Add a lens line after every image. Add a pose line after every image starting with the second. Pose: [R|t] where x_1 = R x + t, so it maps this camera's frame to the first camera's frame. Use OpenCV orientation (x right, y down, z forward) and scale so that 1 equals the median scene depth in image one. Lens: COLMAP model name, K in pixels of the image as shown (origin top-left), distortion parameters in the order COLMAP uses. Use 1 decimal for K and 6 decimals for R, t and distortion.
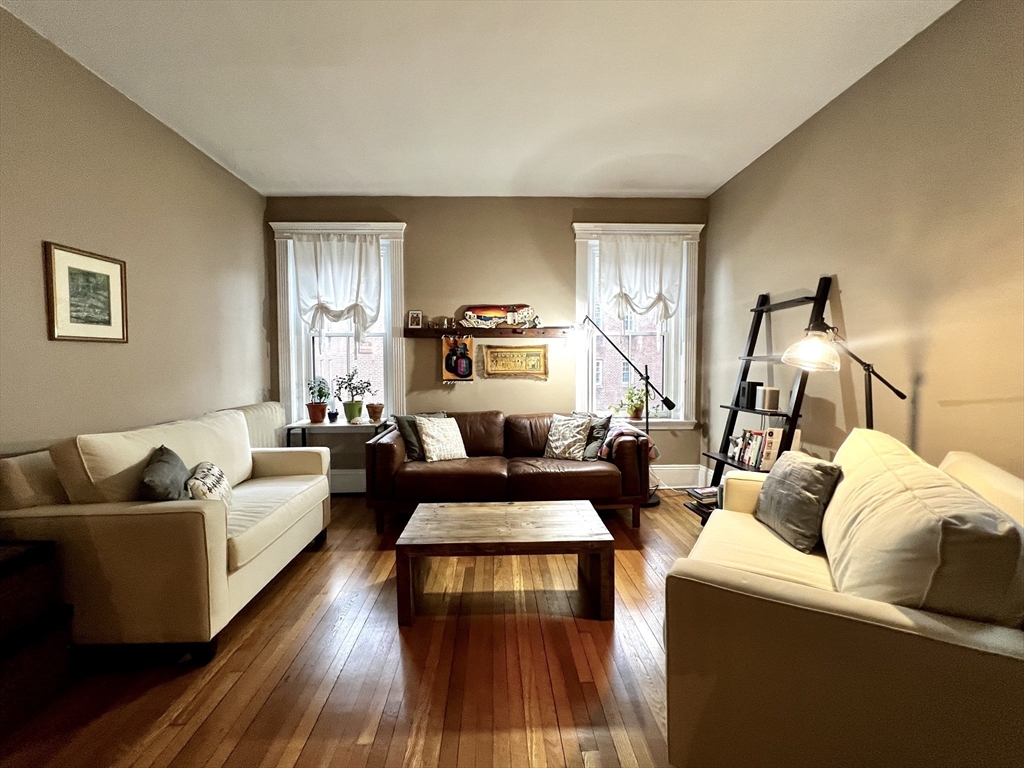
lens RADIAL K [[433.2, 0, 512.0], [0, 433.2, 384.0], [0, 0, 1]] dist [-0.001243, 0.000068]
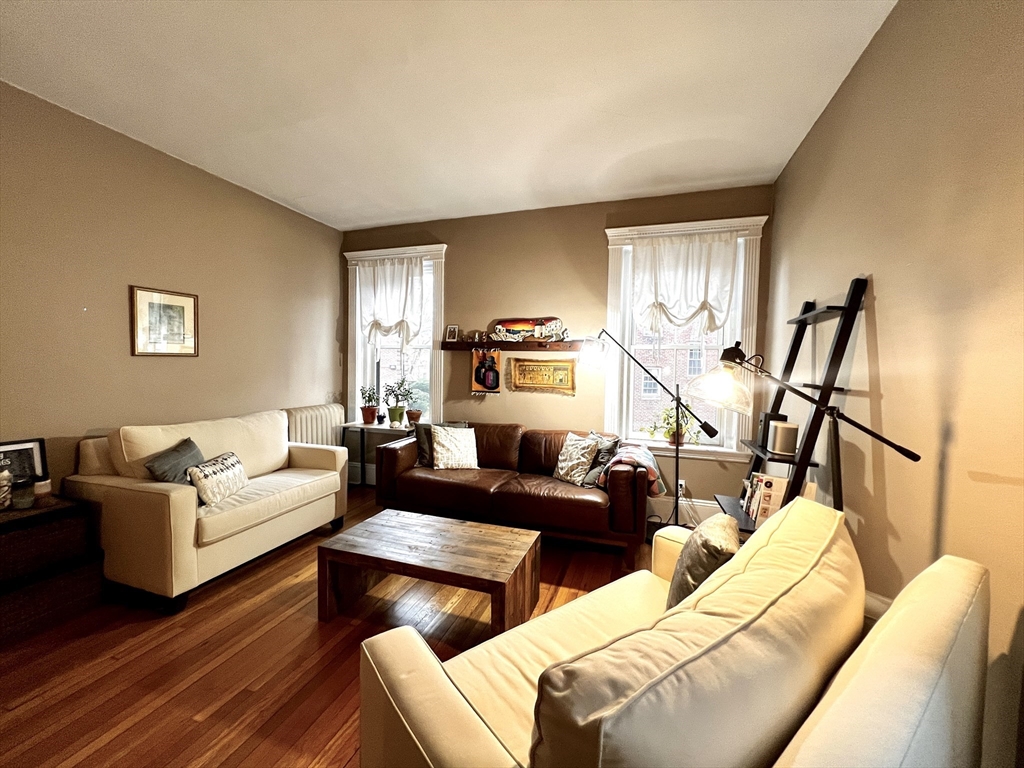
lens RADIAL K [[416.6, 0, 512.0], [0, 416.6, 384.0], [0, 0, 1]] dist [-0.000679, 0.000030]
pose [[0.934519, 0.037451, -0.353937, 0.293575], [-0.039566, 0.999216, 0.001262, -0.032373], [0.353707, 0.012825, 0.935268, 0.096230]]
